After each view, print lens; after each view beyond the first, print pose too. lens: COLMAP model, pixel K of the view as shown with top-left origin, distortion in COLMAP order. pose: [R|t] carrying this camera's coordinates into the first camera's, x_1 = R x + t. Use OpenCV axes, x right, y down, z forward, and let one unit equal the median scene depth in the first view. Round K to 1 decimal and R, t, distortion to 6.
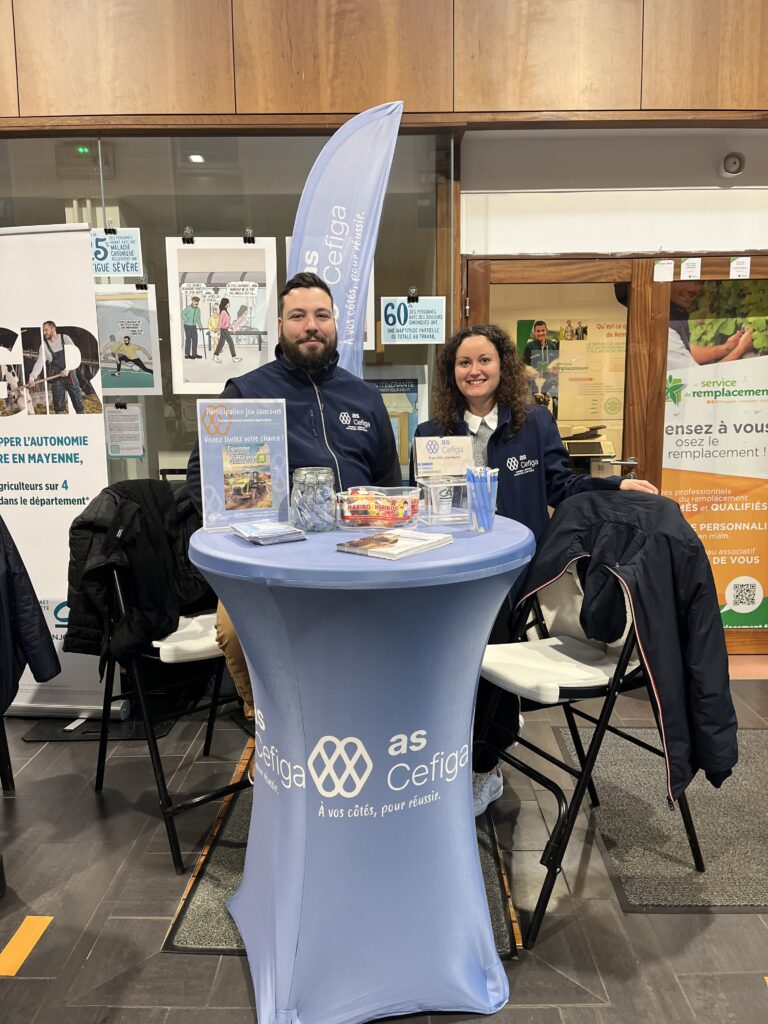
lens RADIAL K [[774.3, 0, 384.1], [0, 774.3, 512.7], [0, 0, 1]] dist [0.072905, -0.066121]
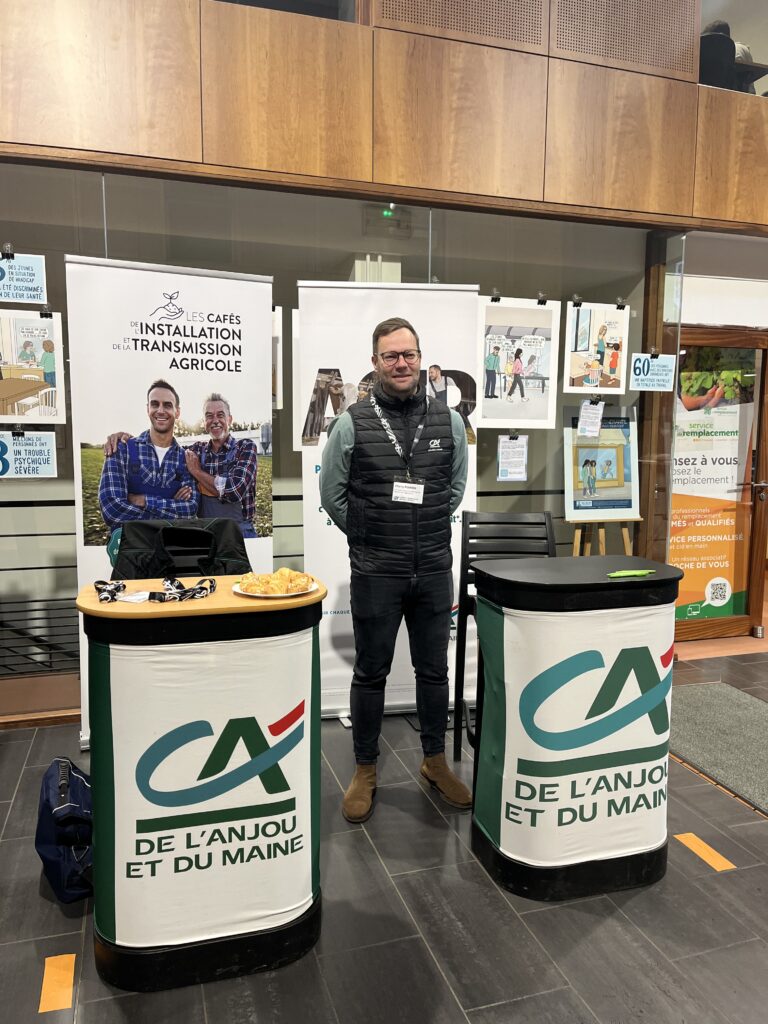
lens RADIAL K [[774.3, 0, 392.4], [0, 774.3, 511.7], [0, 0, 1]] dist [0.072905, -0.066121]
pose [[0.944786, -0.017263, 0.327234, -0.781153], [0.031973, 0.998703, -0.039625, 0.014753], [-0.326125, 0.047900, 0.944112, -0.047288]]
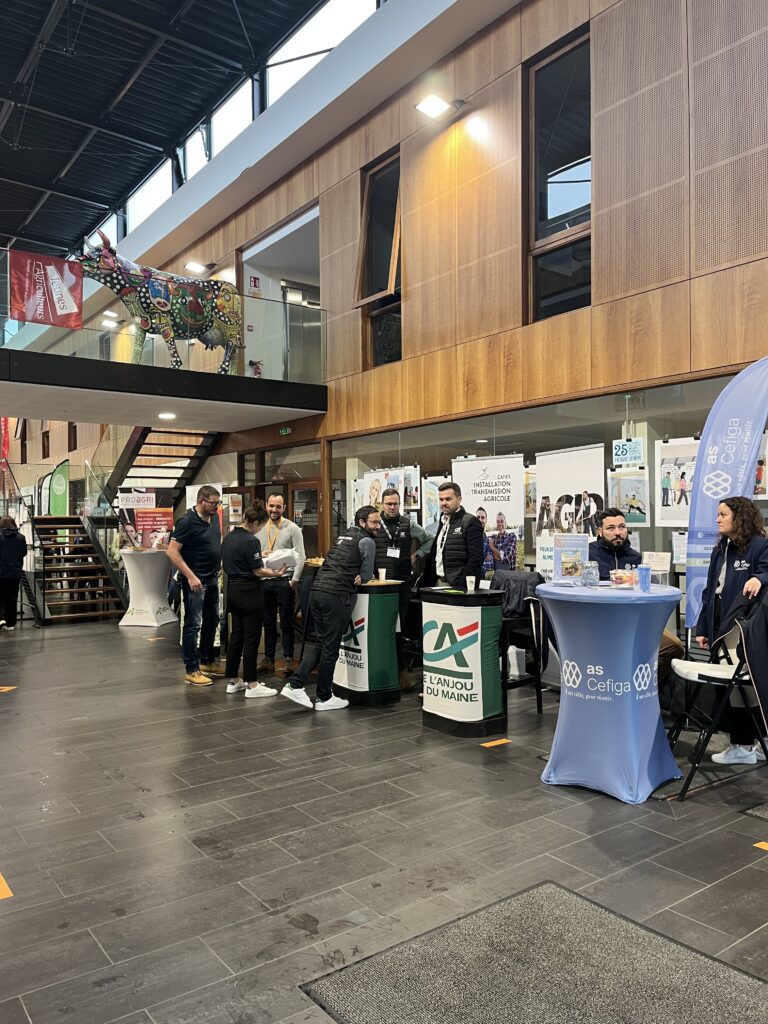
lens RADIAL K [[774.3, 0, 391.4], [0, 774.3, 507.9], [0, 0, 1]] dist [0.072905, -0.066121]
pose [[0.609736, -0.006284, -0.792580, 0.763001], [-0.118624, 0.987982, -0.099091, 0.049150], [0.783677, 0.154439, 0.601663, -0.521204]]
